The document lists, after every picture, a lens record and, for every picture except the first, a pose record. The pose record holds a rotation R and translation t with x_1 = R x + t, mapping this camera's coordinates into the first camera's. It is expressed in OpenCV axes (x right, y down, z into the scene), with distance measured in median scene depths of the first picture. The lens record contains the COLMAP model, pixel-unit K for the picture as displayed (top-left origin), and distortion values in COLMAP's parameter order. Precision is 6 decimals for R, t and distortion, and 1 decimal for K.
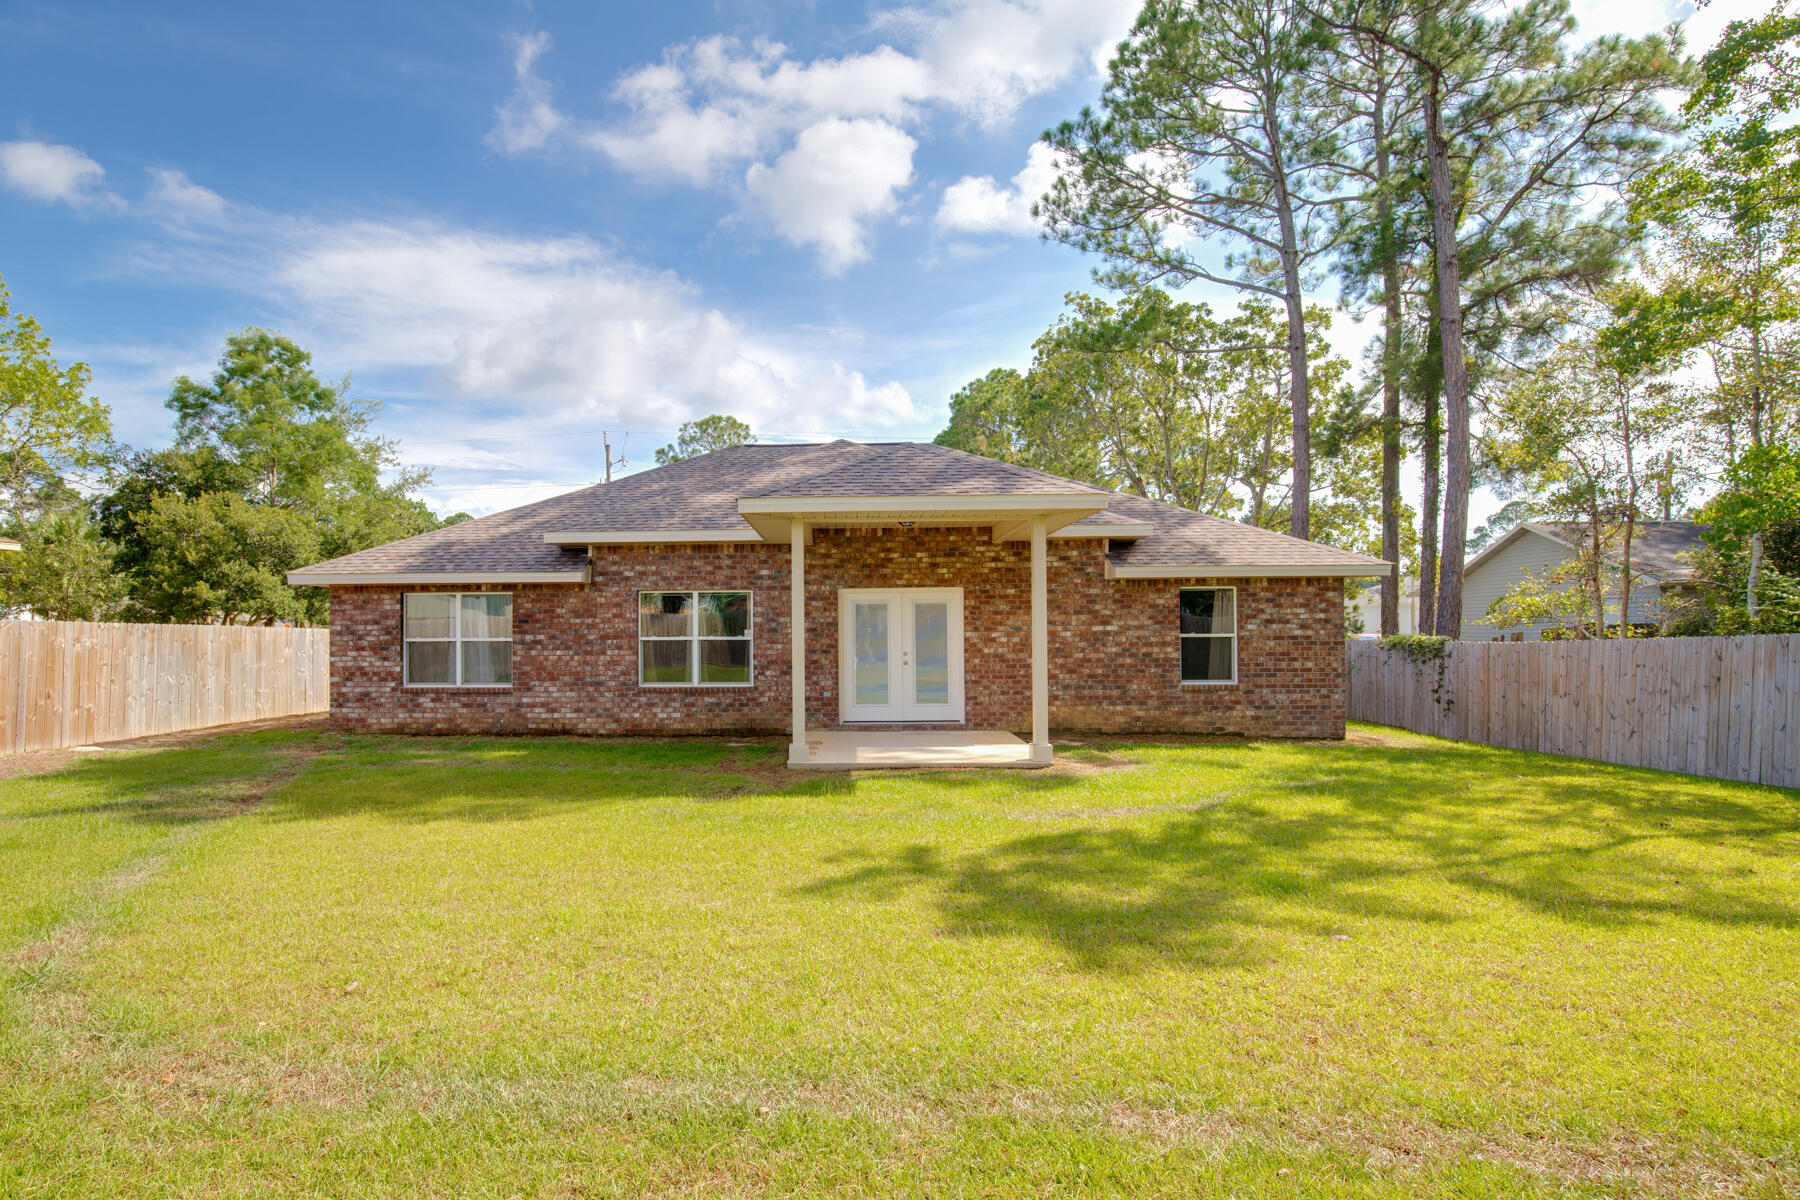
lens RADIAL K [[1108.8, 0, 900.0], [0, 1108.8, 654.4], [0, 0, 1]] dist [-0.048530, -0.000482]
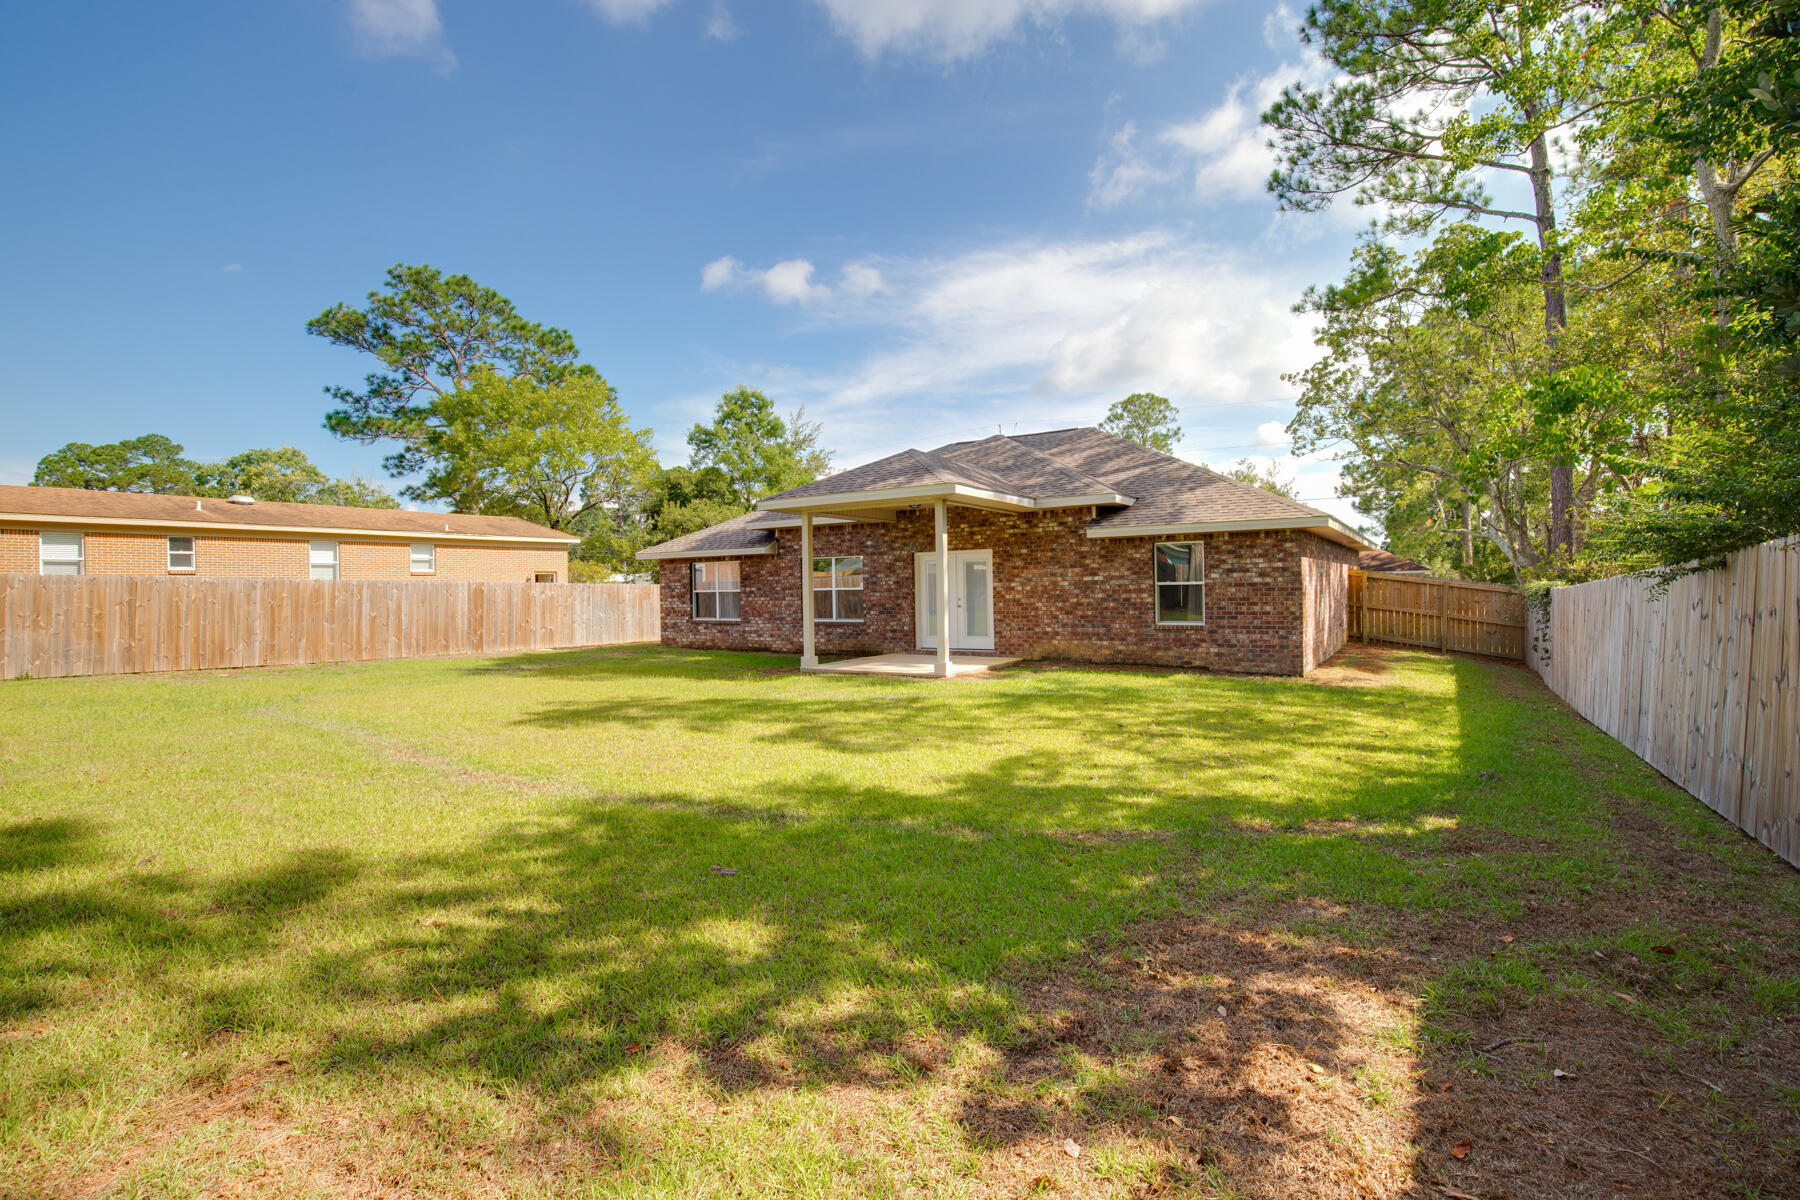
lens RADIAL K [[979.0, 0, 853.5], [0, 979.0, 656.7], [0, 0, 1]] dist [-0.025498, -0.002256]
pose [[0.807444, 0.033024, -0.589019, 0.617252], [0.001367, 0.998325, 0.057846, 0.000353], [0.589942, -0.047512, 0.806046, -0.049822]]
